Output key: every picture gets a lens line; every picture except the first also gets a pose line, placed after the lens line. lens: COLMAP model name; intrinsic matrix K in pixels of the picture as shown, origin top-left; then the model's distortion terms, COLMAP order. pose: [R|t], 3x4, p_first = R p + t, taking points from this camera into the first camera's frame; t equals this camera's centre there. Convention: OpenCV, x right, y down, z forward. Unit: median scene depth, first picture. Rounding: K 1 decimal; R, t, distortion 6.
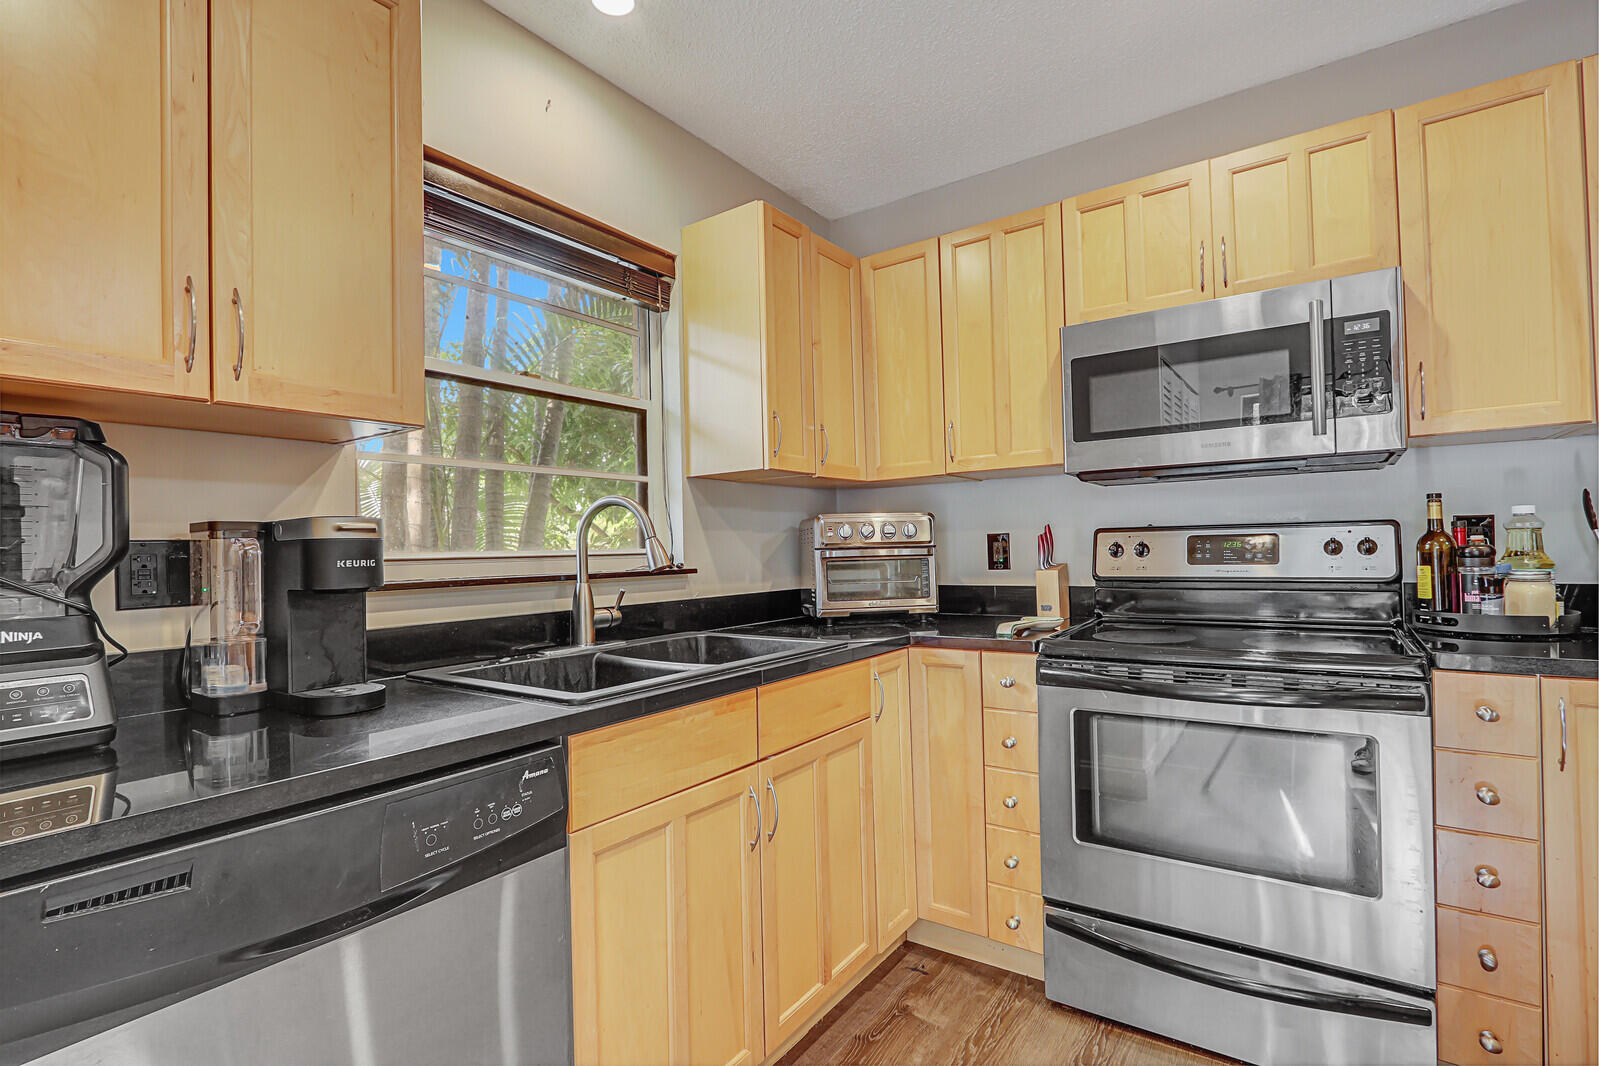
lens RADIAL K [[755.1, 0, 802.7], [0, 755.1, 536.1], [0, 0, 1]] dist [-0.030063, -0.000431]
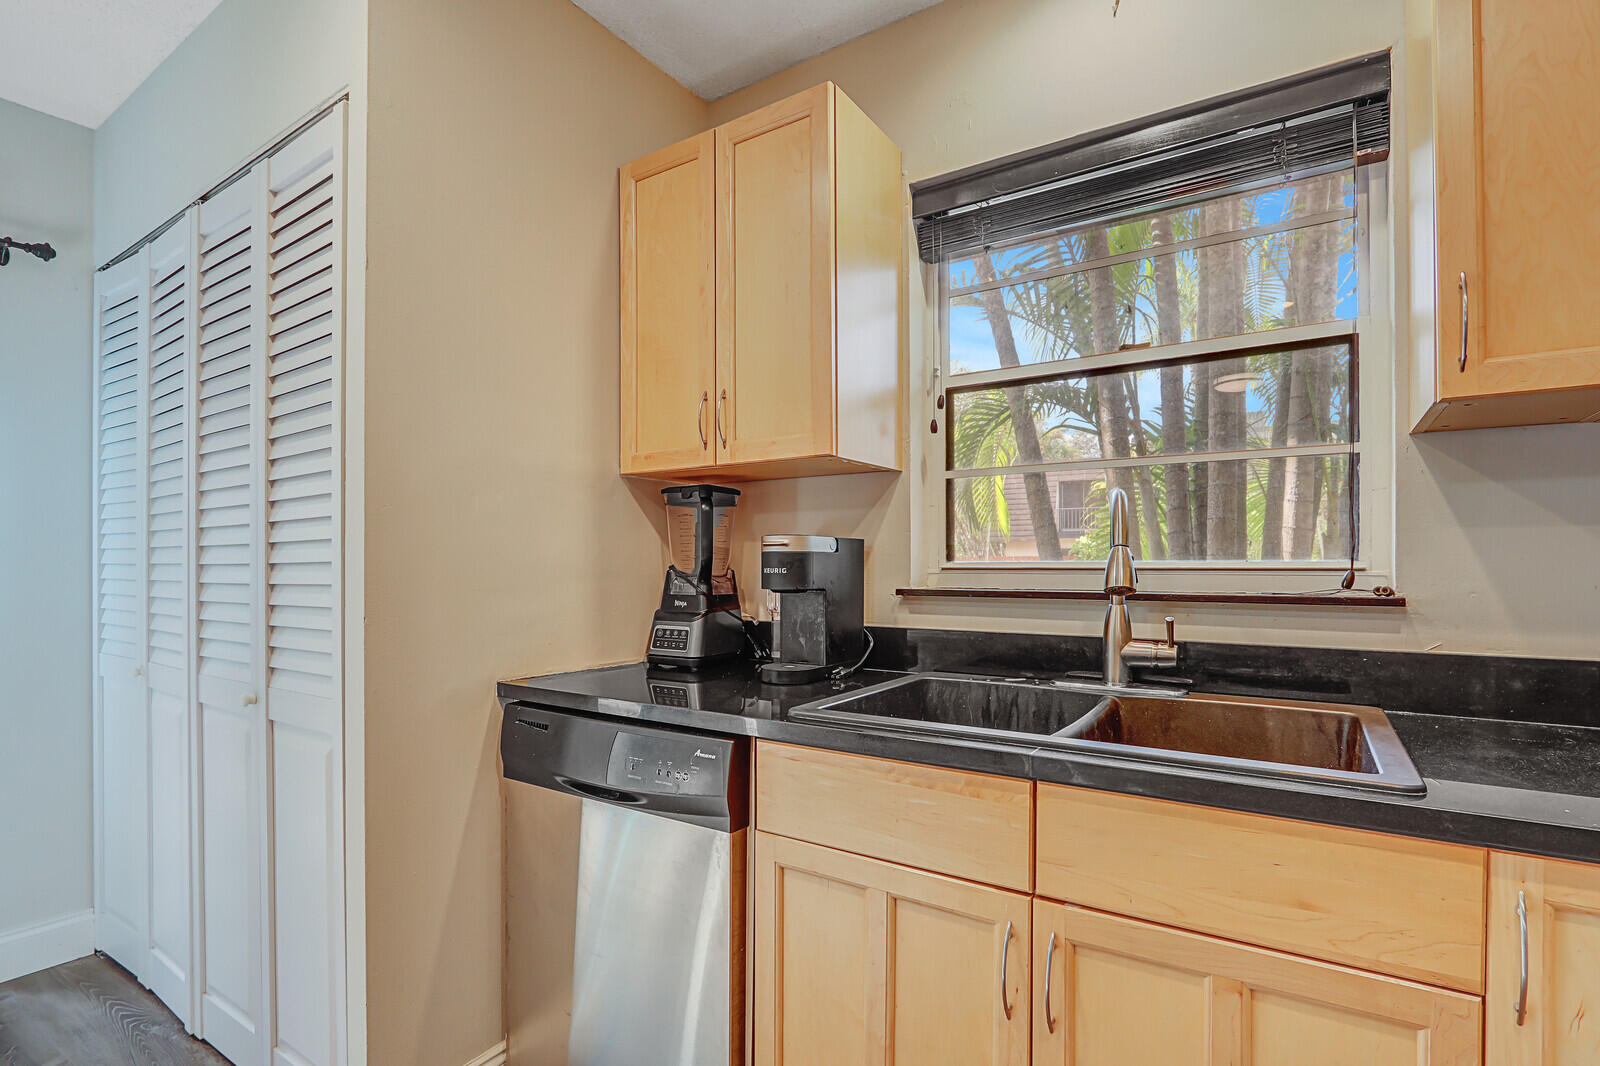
lens RADIAL K [[755.6, 0, 821.0], [0, 755.6, 569.0], [0, 0, 1]] dist [-0.030063, -0.000431]
pose [[0.031436, 0.023615, -0.999227, 0.463016], [0.015605, 0.999587, 0.024114, 0.002042], [0.999384, -0.016351, 0.031054, 0.657573]]
